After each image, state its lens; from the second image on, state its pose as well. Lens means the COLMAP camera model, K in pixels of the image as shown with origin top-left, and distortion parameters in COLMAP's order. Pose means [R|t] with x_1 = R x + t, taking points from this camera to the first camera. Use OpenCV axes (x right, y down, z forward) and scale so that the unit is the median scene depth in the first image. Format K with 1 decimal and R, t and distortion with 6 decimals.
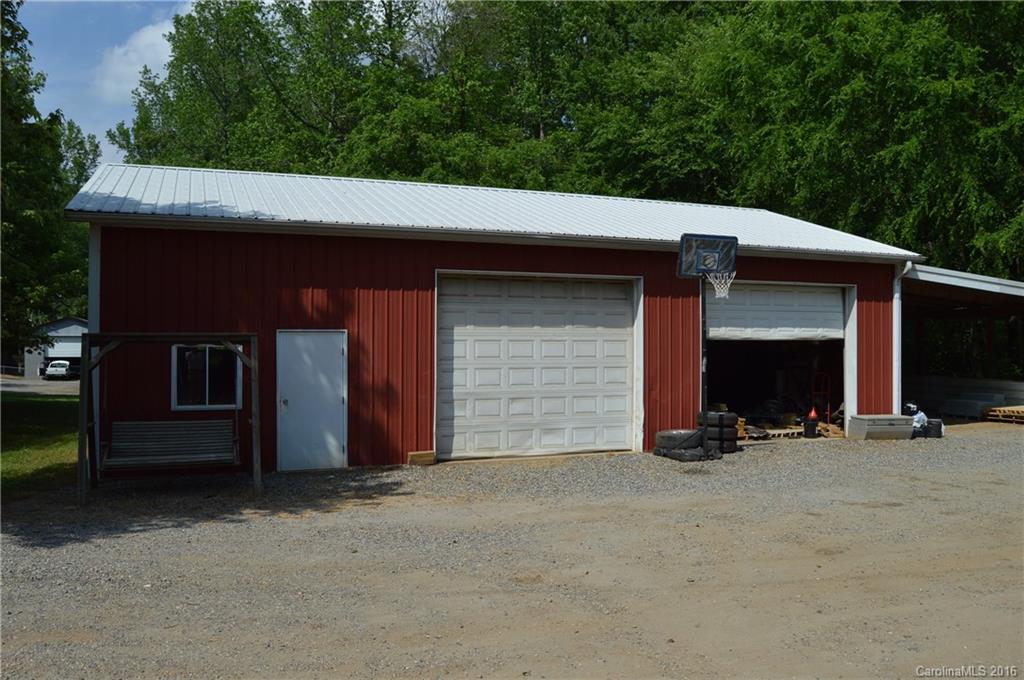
lens RADIAL K [[823.9, 0, 512.0], [0, 823.9, 340.0], [0, 0, 1]] dist [-0.103286, 0.054247]
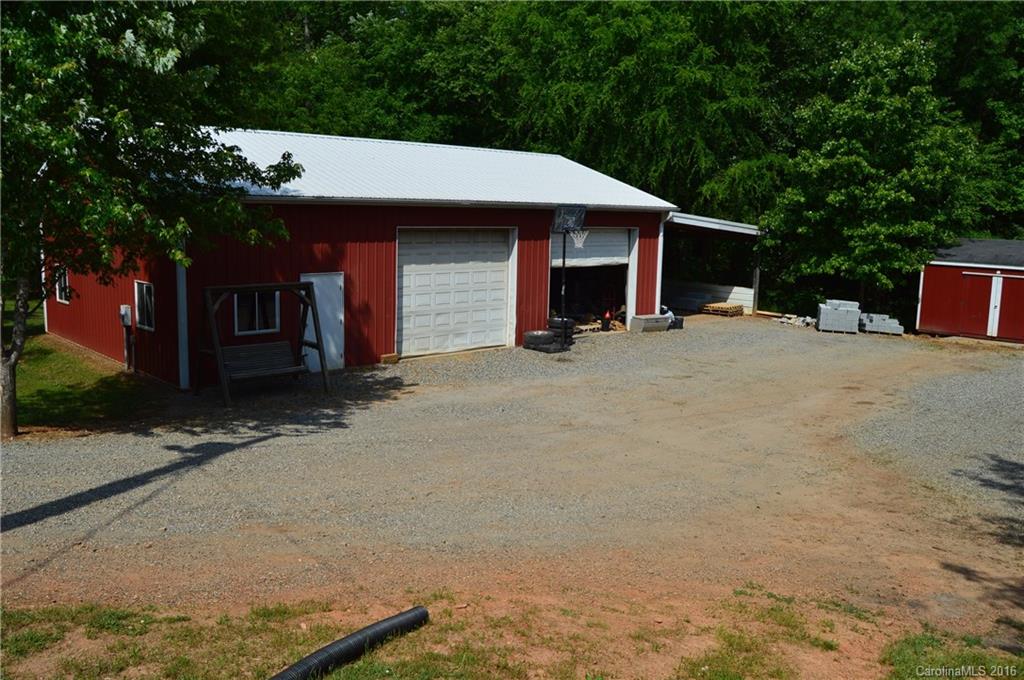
lens RADIAL K [[875.7, 0, 512.0], [0, 875.7, 340.0], [0, 0, 1]] dist [-0.044480, 0.013654]
pose [[0.922683, -0.037240, 0.383758, -0.443390], [-0.024964, 0.987466, 0.155845, -0.118832], [-0.384752, -0.153375, 0.910188, -0.425145]]
